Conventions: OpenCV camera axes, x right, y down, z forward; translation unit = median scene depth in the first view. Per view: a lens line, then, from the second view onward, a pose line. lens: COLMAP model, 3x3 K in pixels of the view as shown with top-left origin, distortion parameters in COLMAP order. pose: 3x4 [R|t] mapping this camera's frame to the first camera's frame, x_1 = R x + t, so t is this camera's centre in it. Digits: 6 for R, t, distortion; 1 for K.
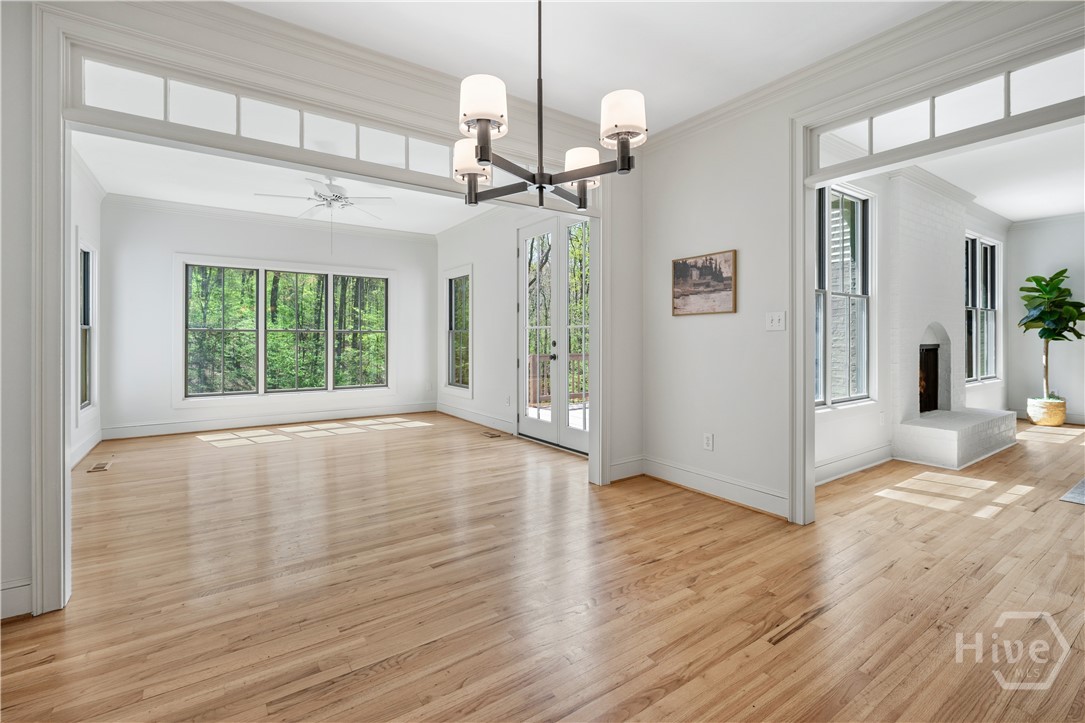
lens RADIAL K [[478.8, 0, 516.2], [0, 478.8, 342.5], [0, 0, 1]] dist [-0.009969, -0.000415]
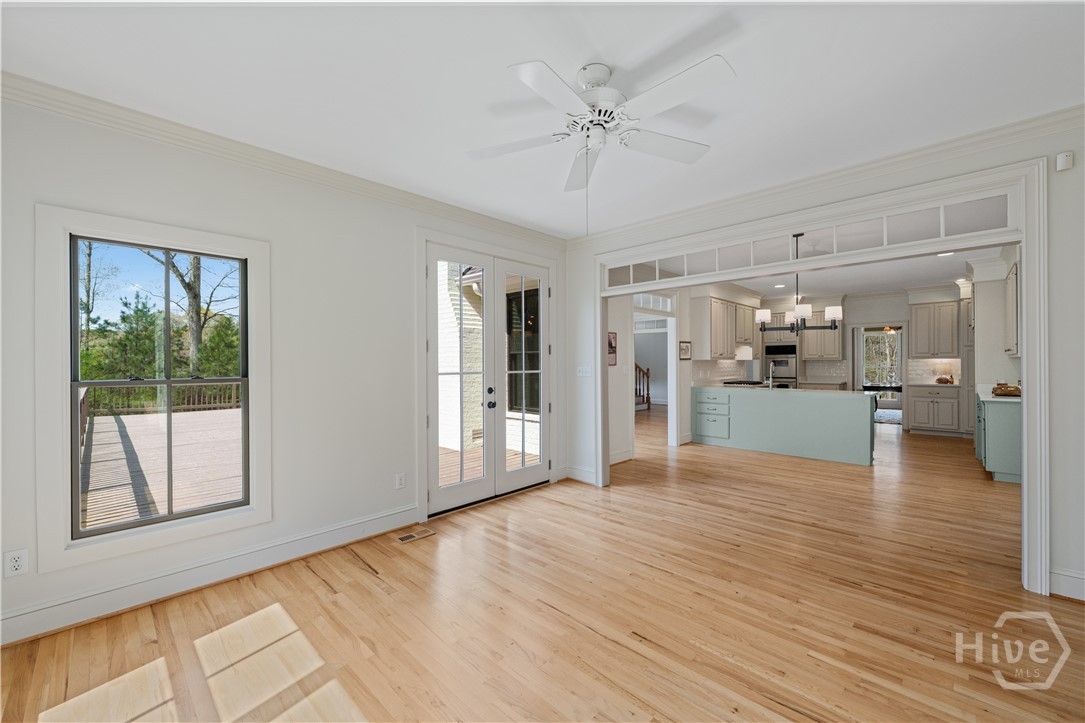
lens RADIAL K [[435.7, 0, 539.4], [0, 435.7, 364.4], [0, 0, 1]] dist [-0.004413, 0.000545]
pose [[-0.223966, -0.003911, 0.974589, -0.670291], [0.014089, 0.999874, 0.007250, -0.046594], [-0.974495, 0.015355, -0.223883, 0.954685]]
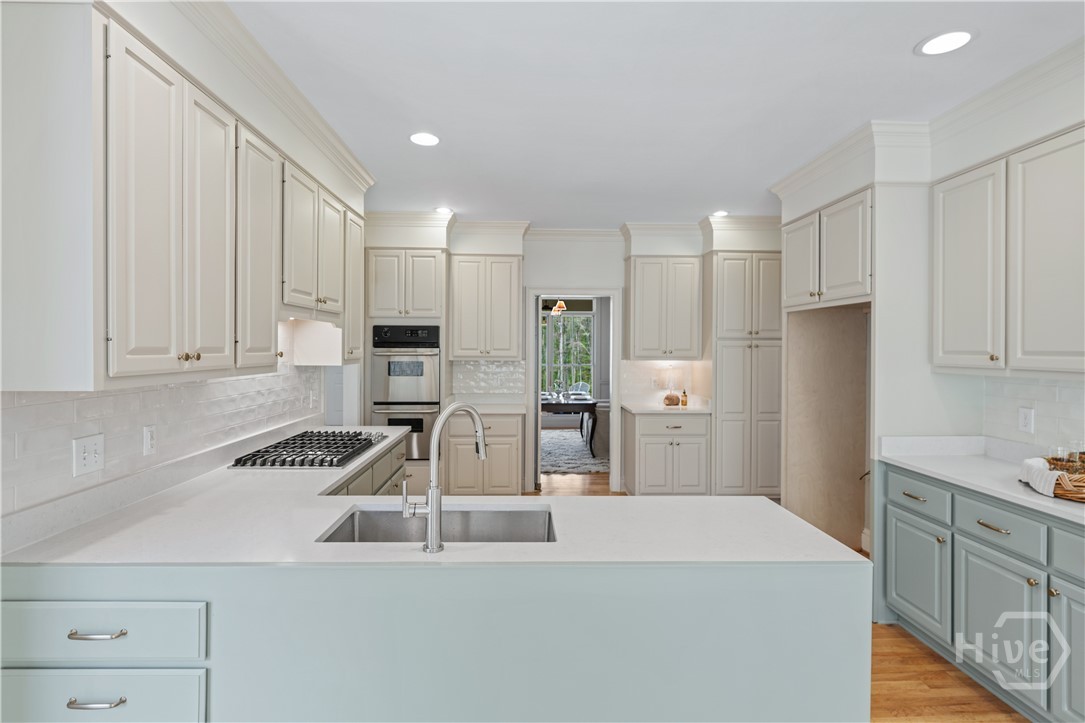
lens RADIAL K [[533.2, 0, 534.2], [0, 533.2, 349.6], [0, 0, 1]] dist [-0.000405, 0.000071]
pose [[-0.856693, -0.006775, 0.515782, 0.114827], [-0.001073, 0.999935, 0.011351, -0.065736], [-0.515825, 0.009171, -0.856645, 0.319469]]
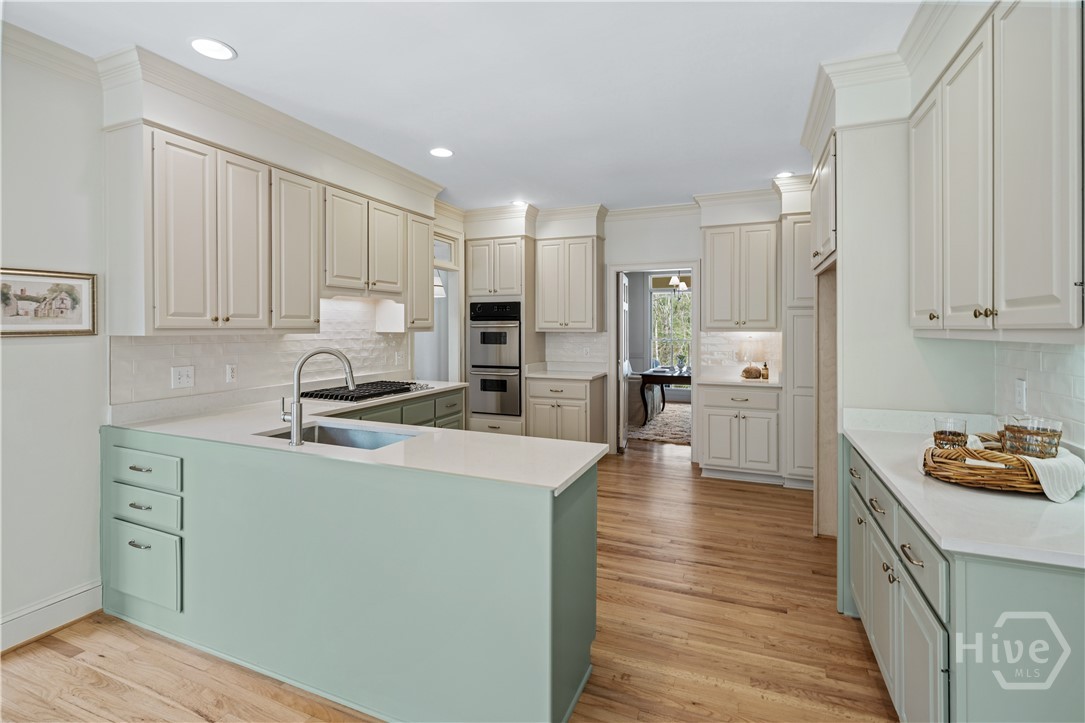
lens RADIAL K [[509.4, 0, 532.8], [0, 509.4, 328.8], [0, 0, 1]] dist [-0.001540, 0.000175]
pose [[-0.559741, -0.002789, 0.828663, -0.116605], [0.006327, 0.999951, 0.007640, -0.050630], [-0.828643, 0.009519, -0.559696, 0.183669]]
